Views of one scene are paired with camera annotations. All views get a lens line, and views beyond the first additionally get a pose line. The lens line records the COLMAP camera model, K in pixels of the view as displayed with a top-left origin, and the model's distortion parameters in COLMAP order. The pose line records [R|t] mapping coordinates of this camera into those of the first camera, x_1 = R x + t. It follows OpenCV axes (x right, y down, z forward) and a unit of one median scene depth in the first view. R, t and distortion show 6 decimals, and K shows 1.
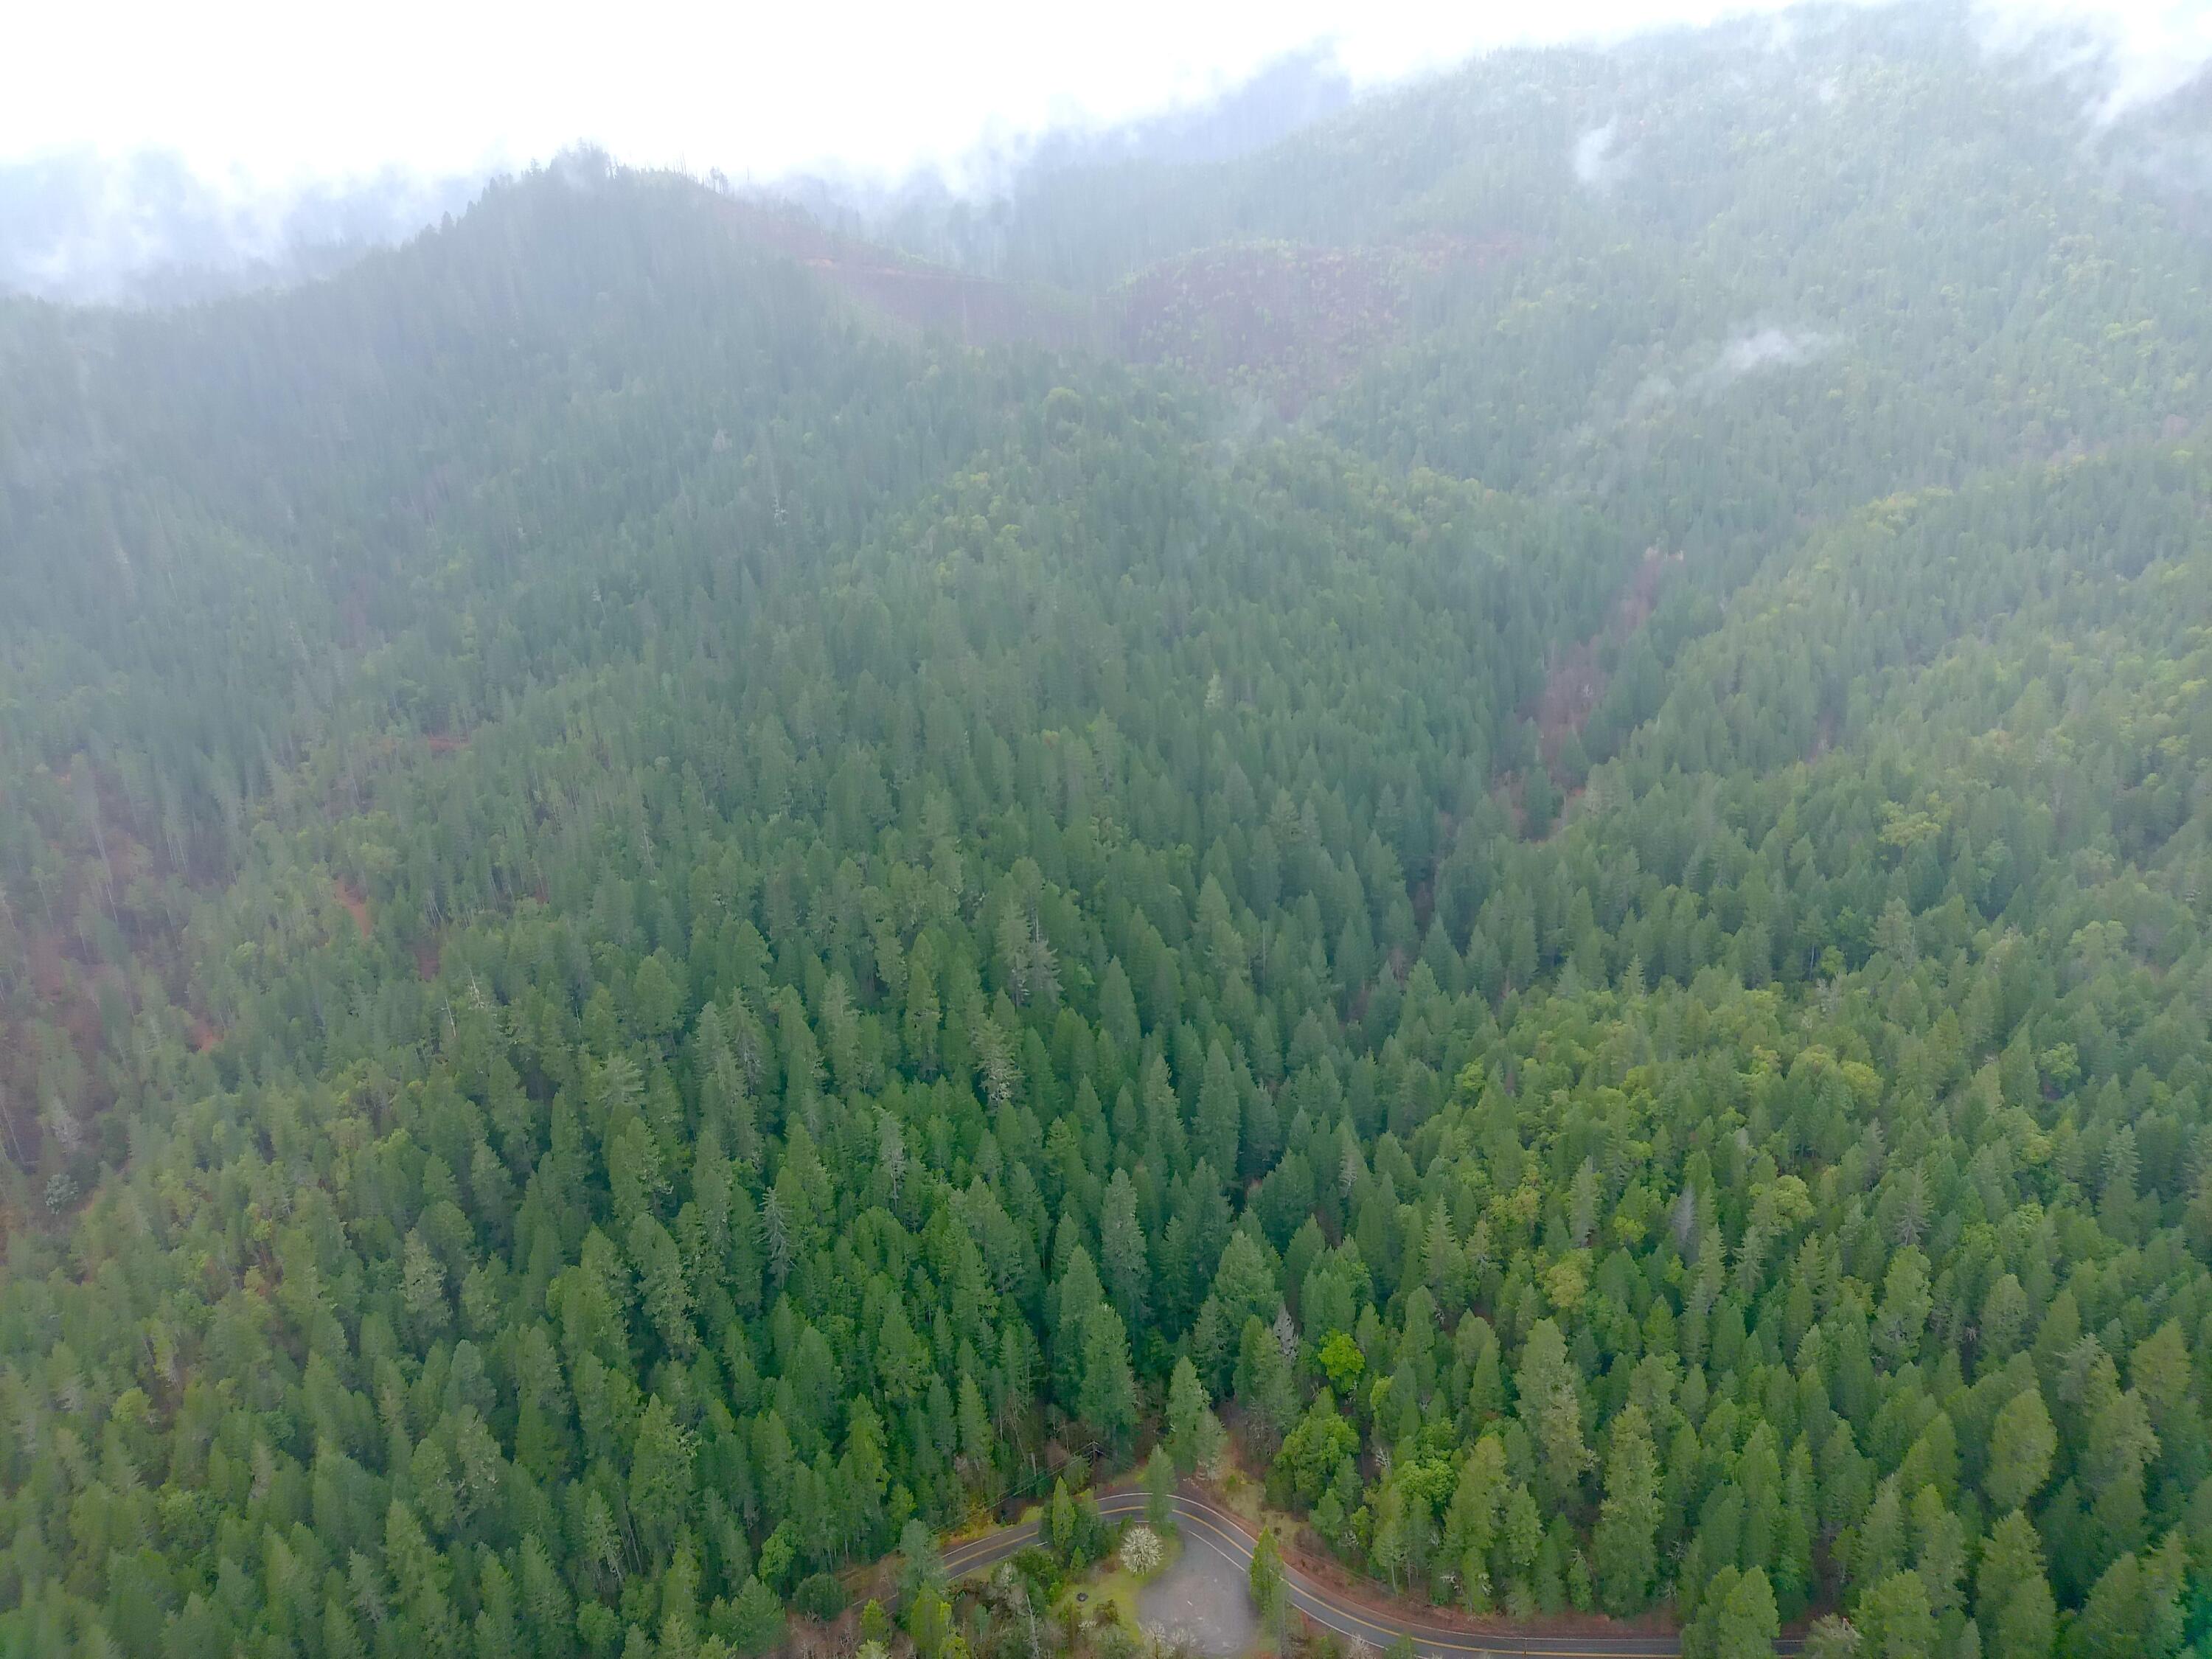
lens RADIAL K [[1663.2, 0, 1103.2], [0, 1663.2, 828.3], [0, 0, 1]] dist [0.049276, -0.045970]
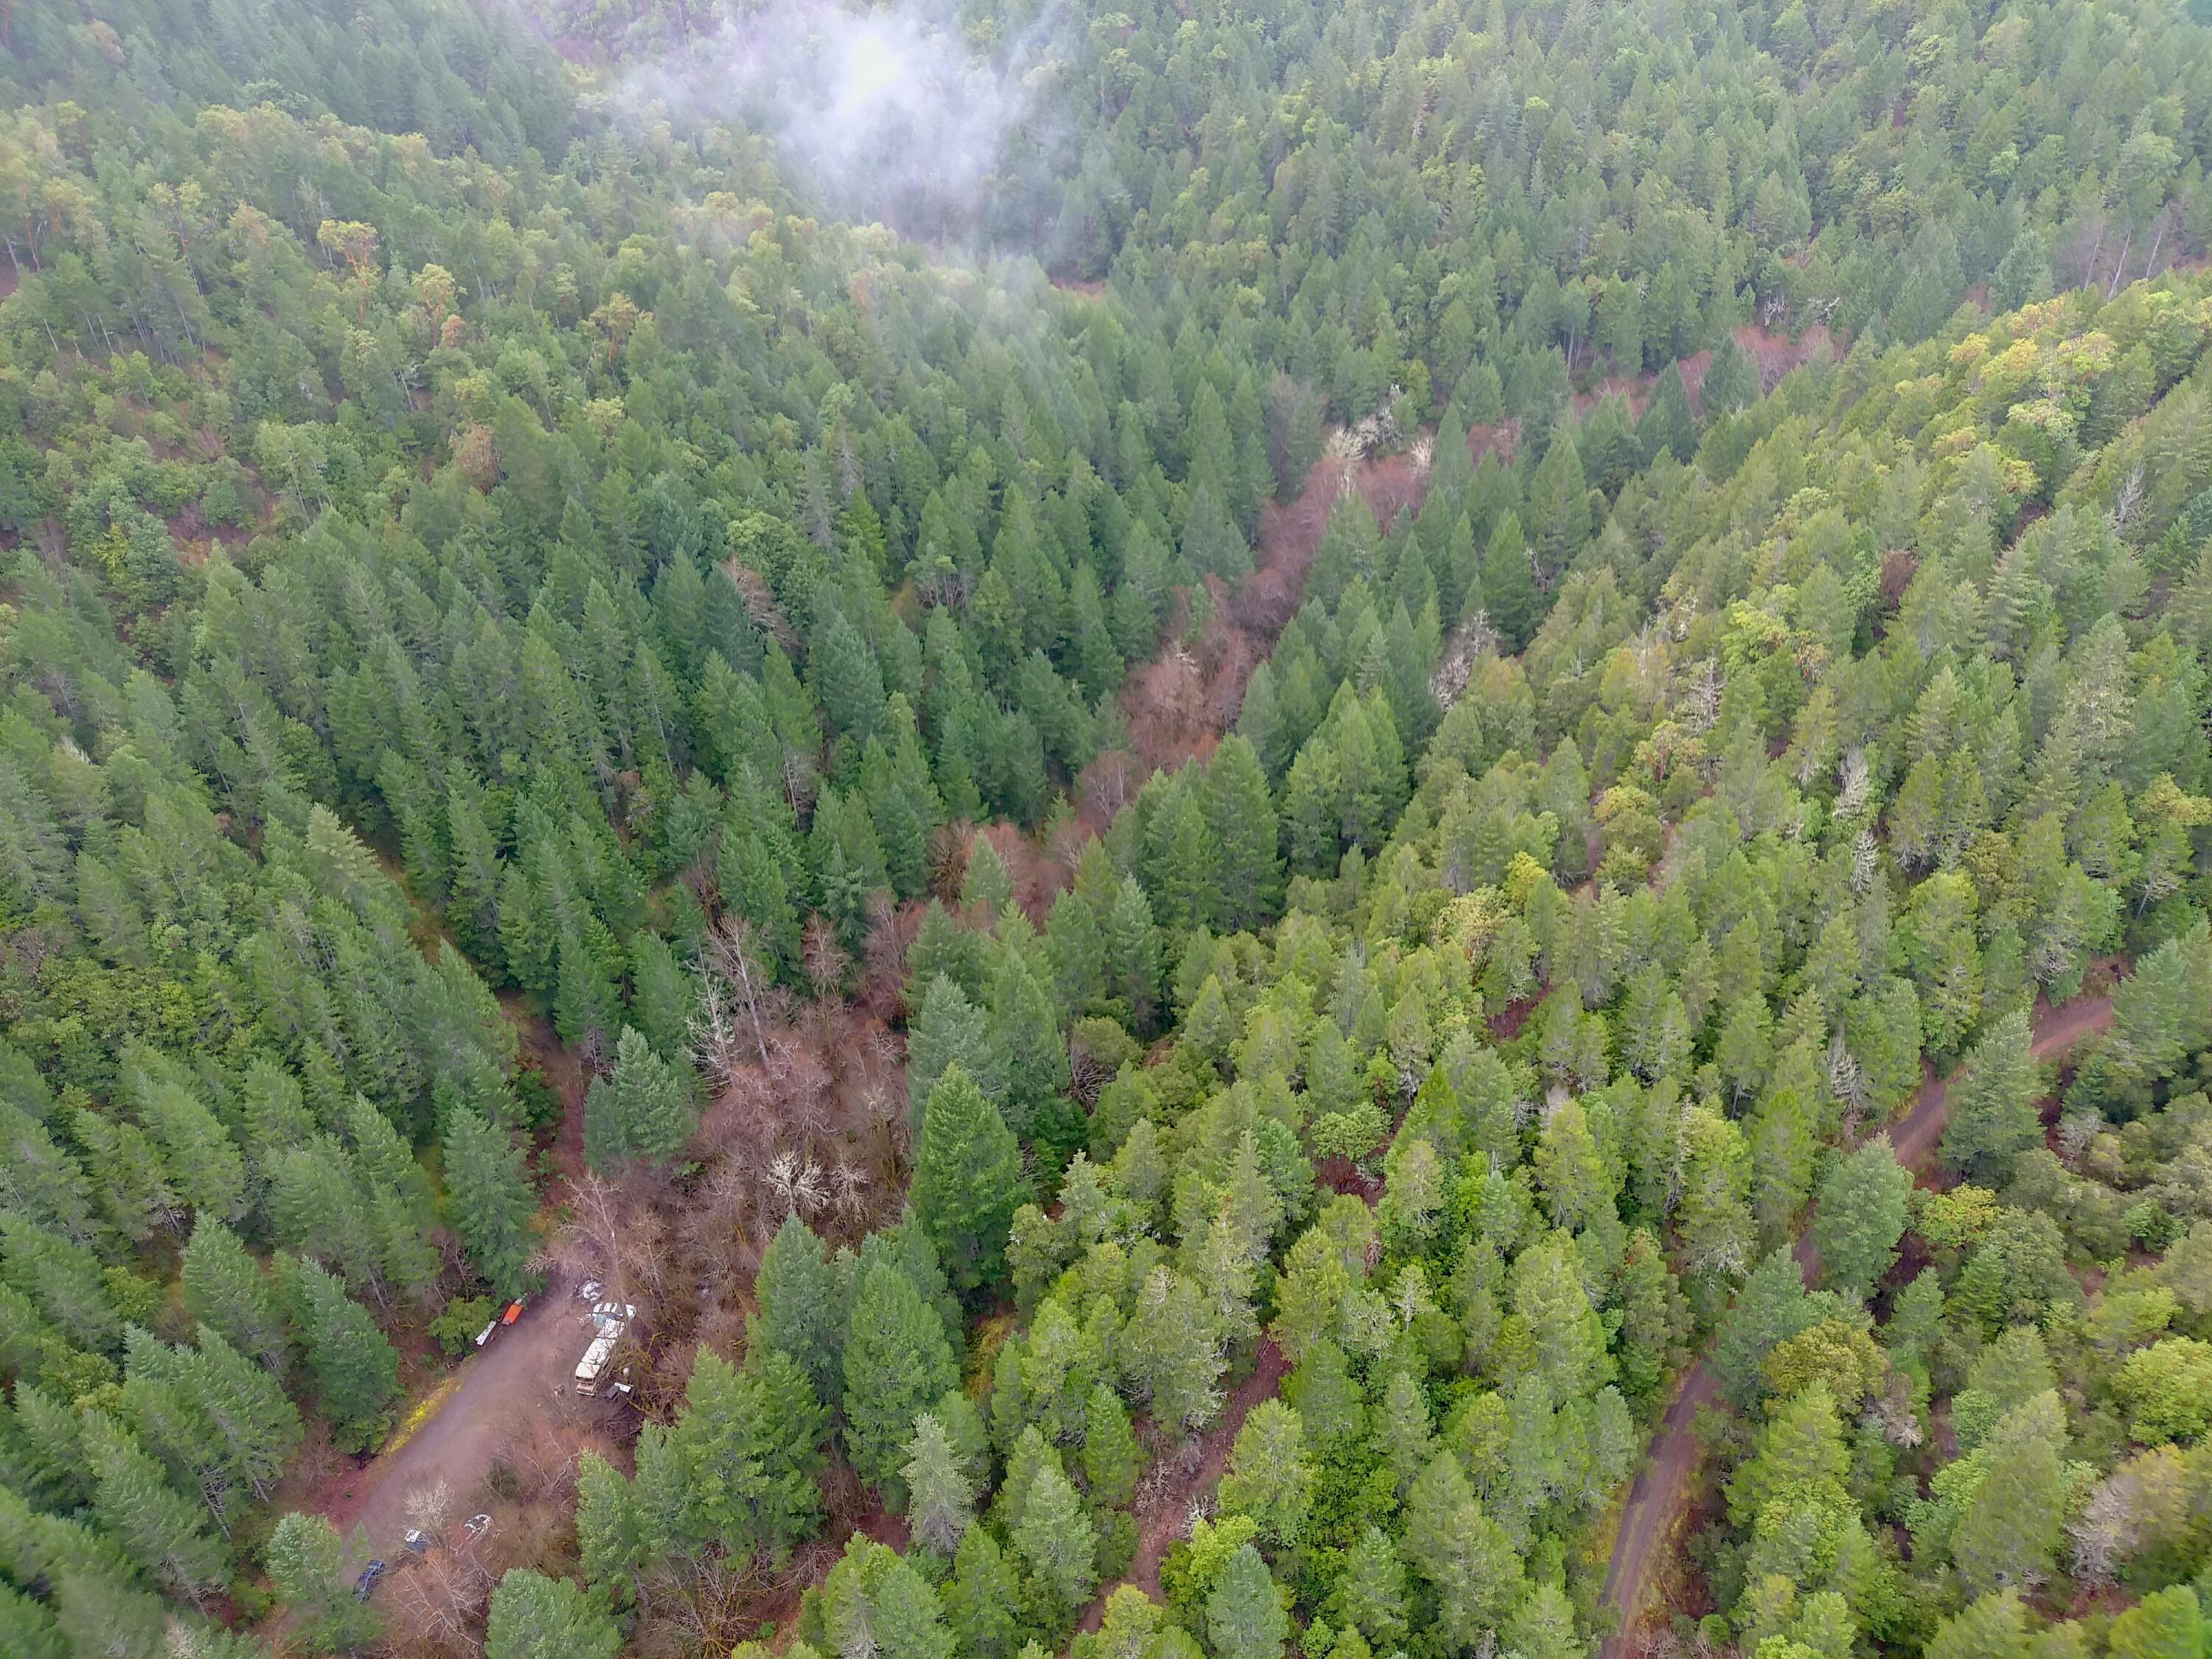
lens RADIAL K [[1663.2, 0, 1094.9], [0, 1663.2, 831.2], [0, 0, 1]] dist [0.049276, -0.045970]
pose [[0.999837, 0.007460, -0.016413, 0.264962], [-0.004314, 0.982920, 0.183981, -0.140871], [0.017506, -0.183880, 0.982793, 0.588418]]
